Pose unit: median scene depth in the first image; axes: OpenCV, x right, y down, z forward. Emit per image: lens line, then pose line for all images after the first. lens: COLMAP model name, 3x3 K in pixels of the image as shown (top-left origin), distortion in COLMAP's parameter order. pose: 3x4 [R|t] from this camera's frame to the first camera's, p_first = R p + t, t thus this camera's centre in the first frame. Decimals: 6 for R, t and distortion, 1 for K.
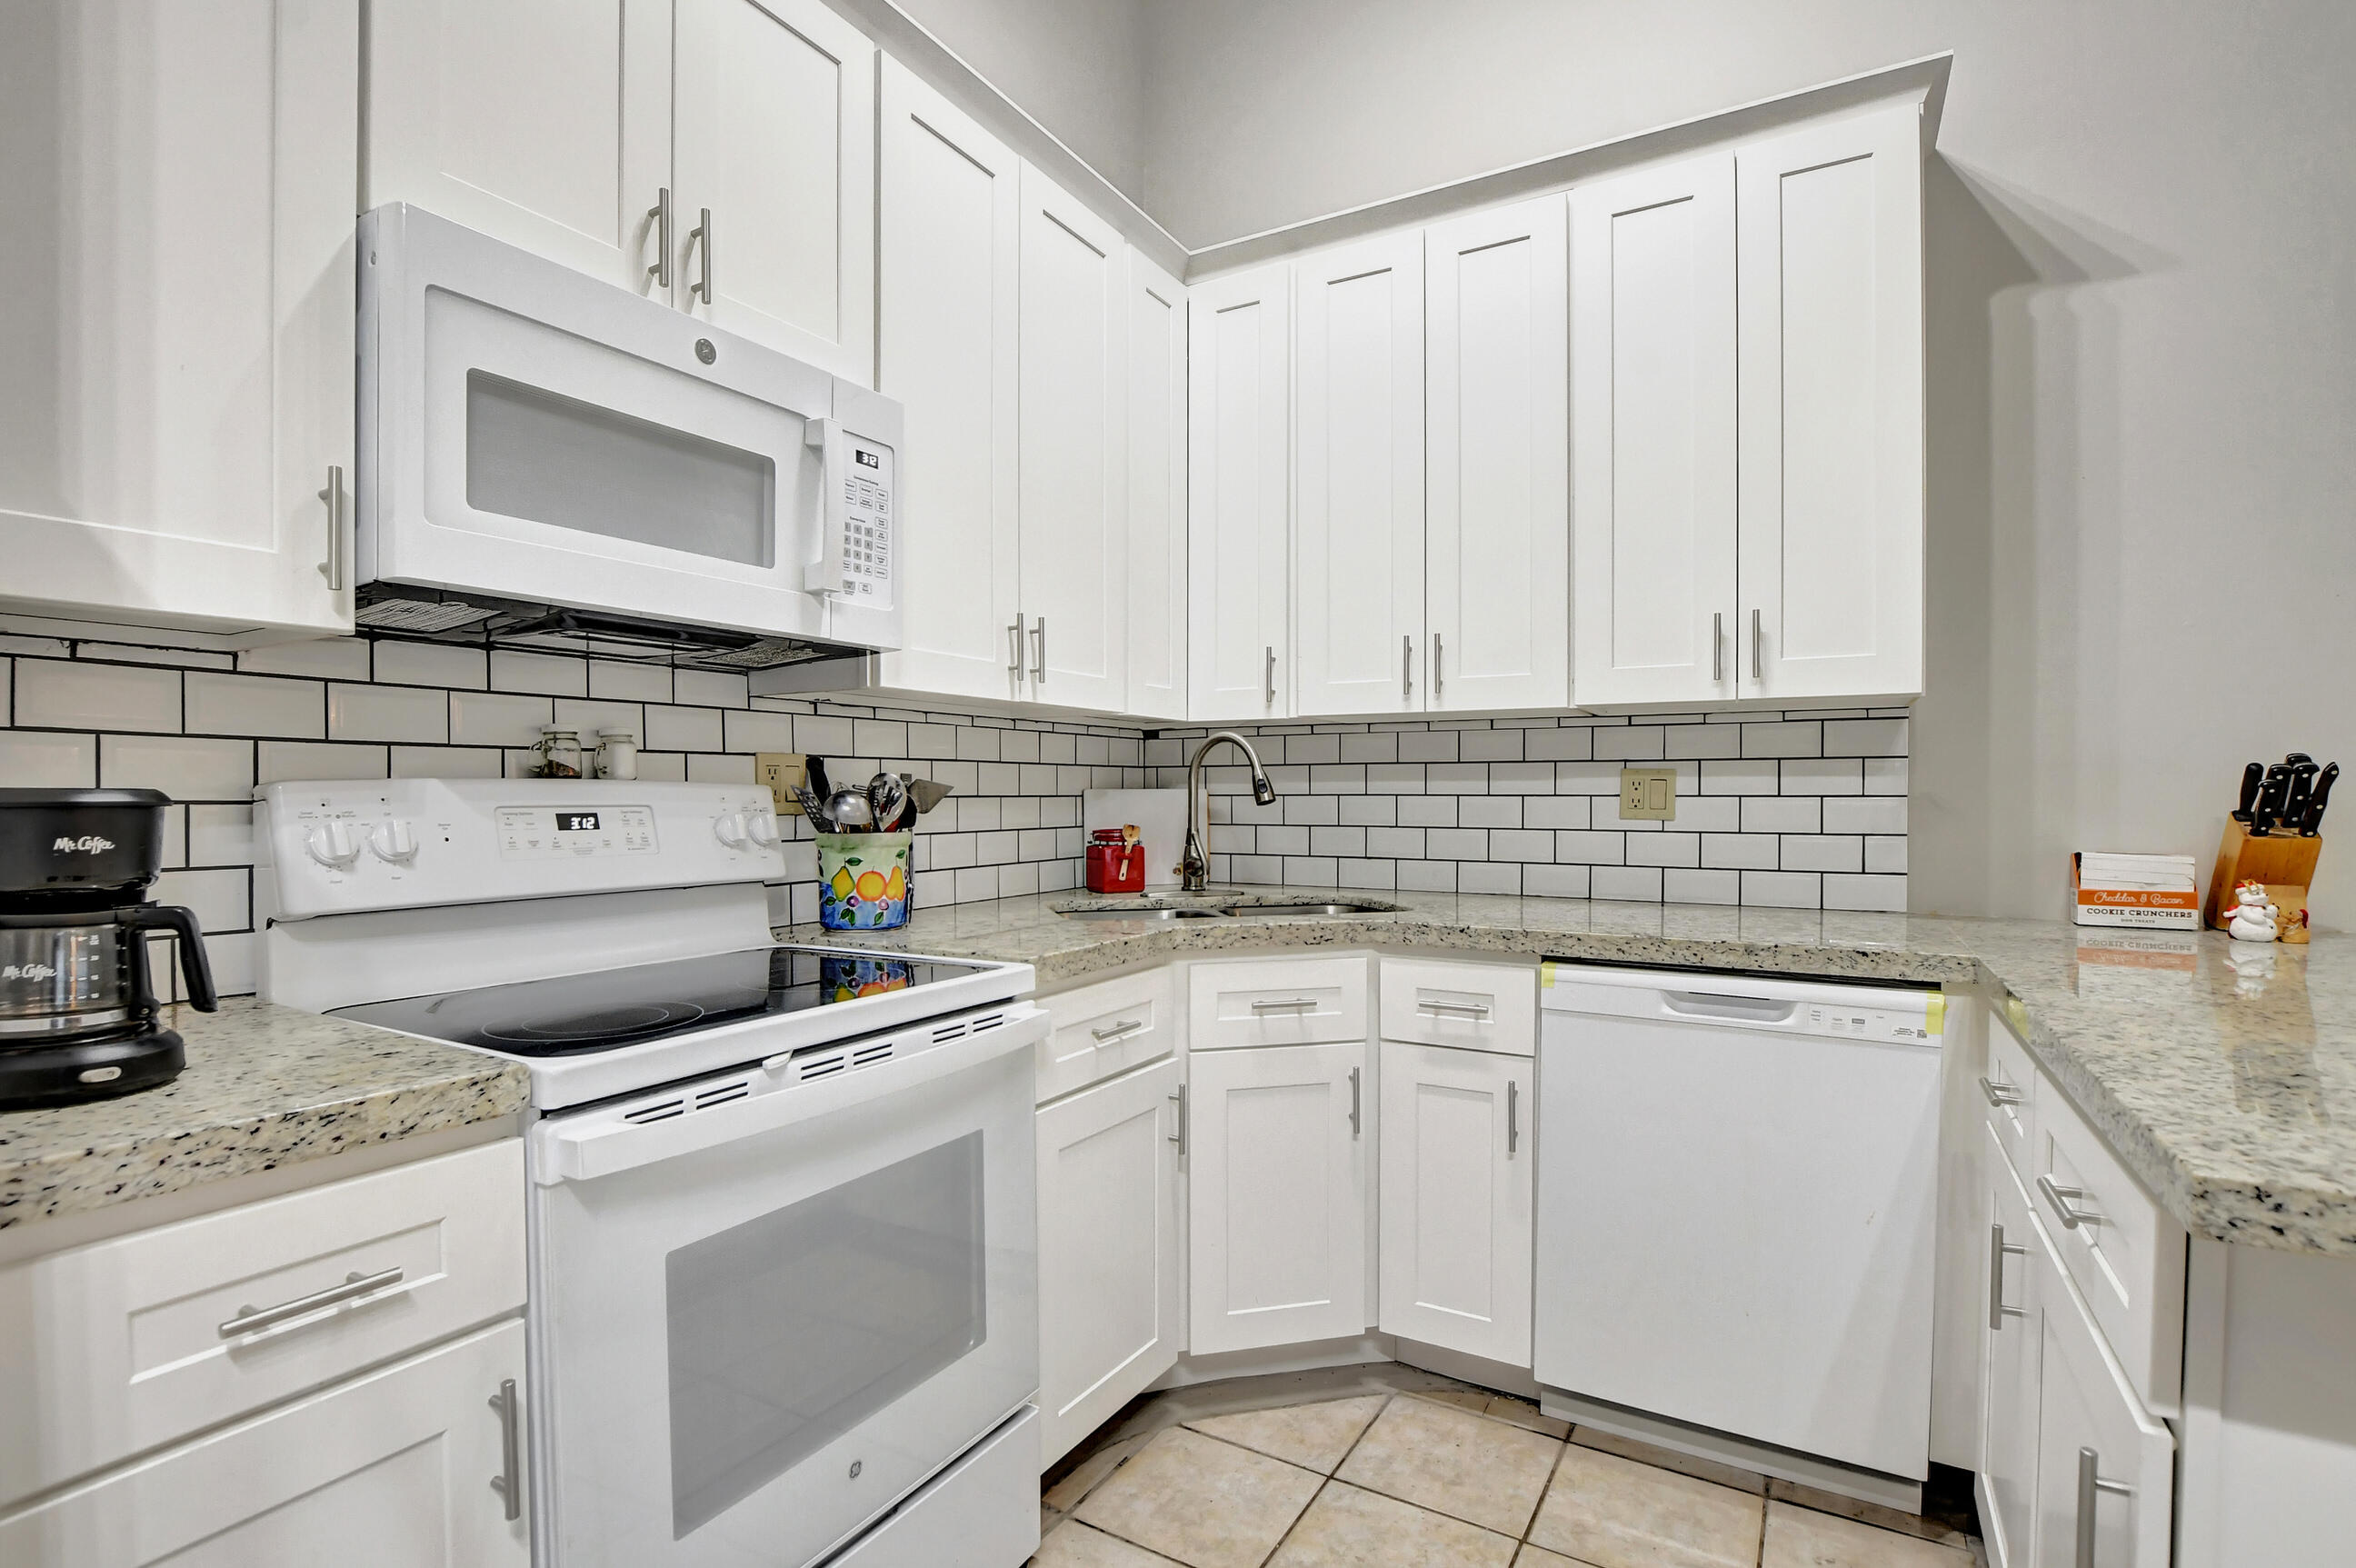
lens RADIAL K [[1124.6, 0, 1154.3], [0, 1124.6, 808.6], [0, 0, 1]] dist [-0.025158, 0.000280]
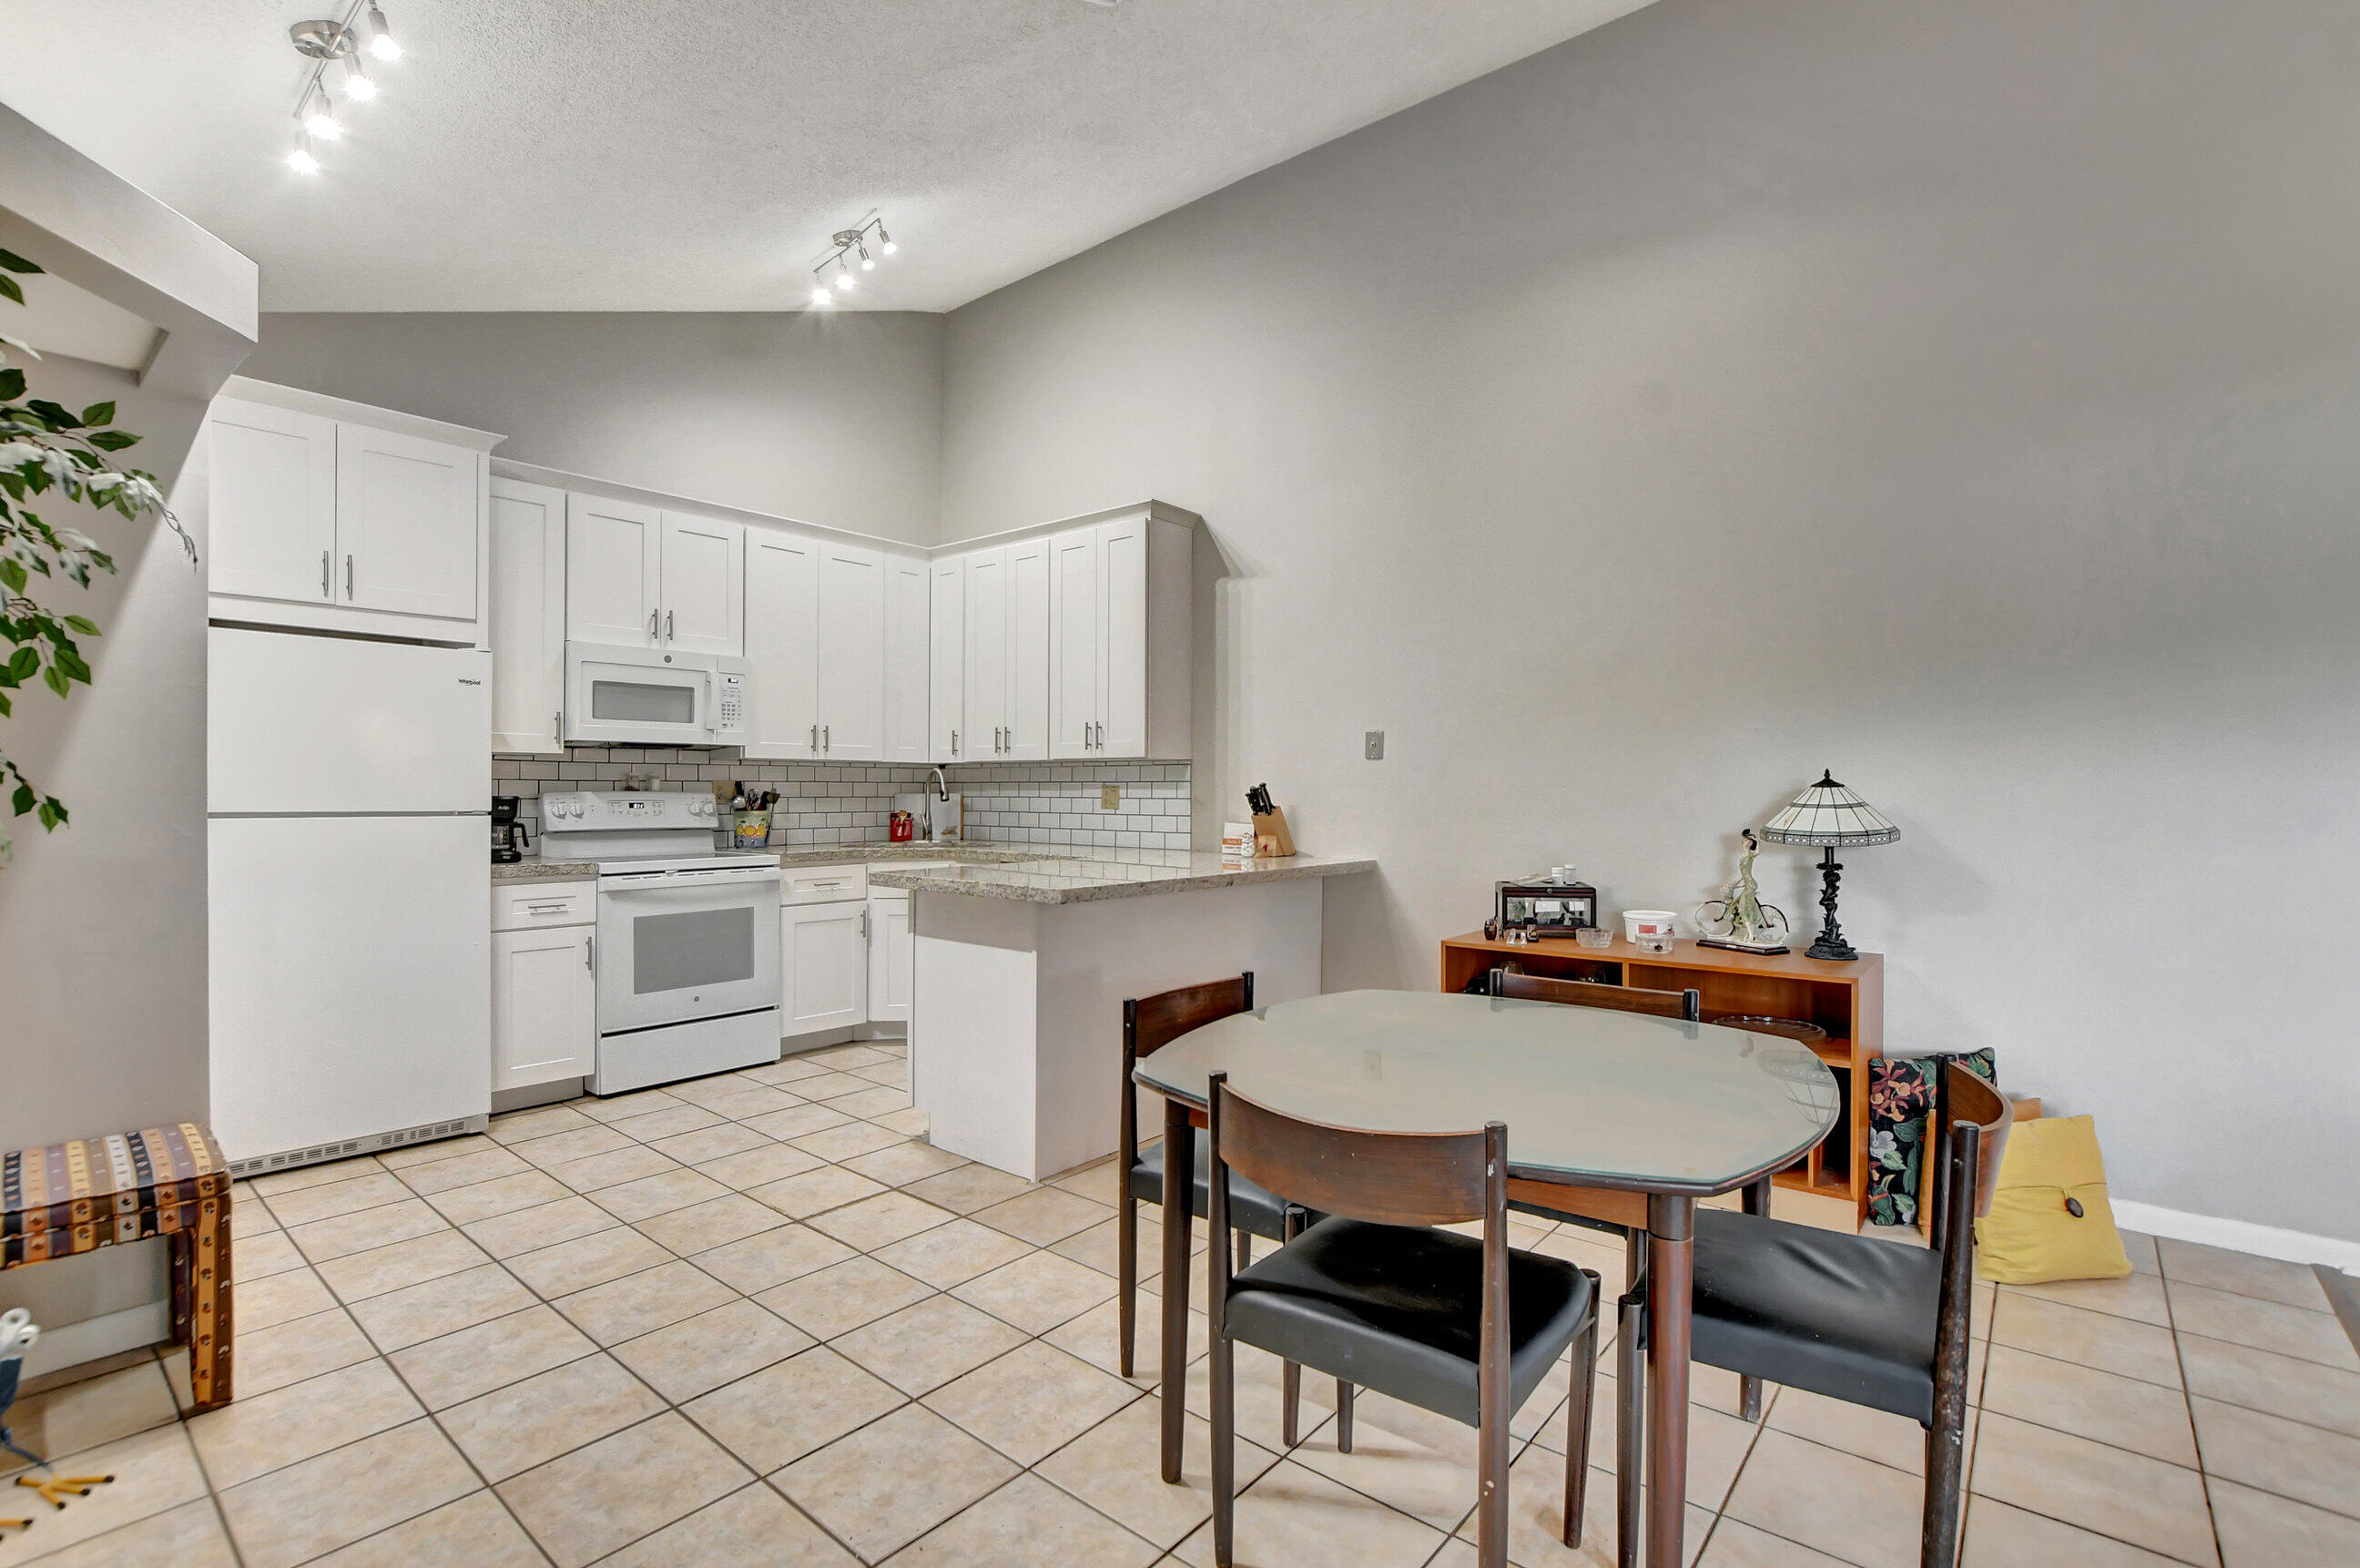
lens RADIAL K [[1075.9, 0, 1180.0], [0, 1075.9, 784.0], [0, 0, 1]] dist [-0.024433, 0.000009]
pose [[0.989678, 0.002791, -0.143282, 1.116825], [-0.005649, 0.999793, -0.019548, 0.001733], [0.143198, 0.020155, 0.989489, -1.362757]]
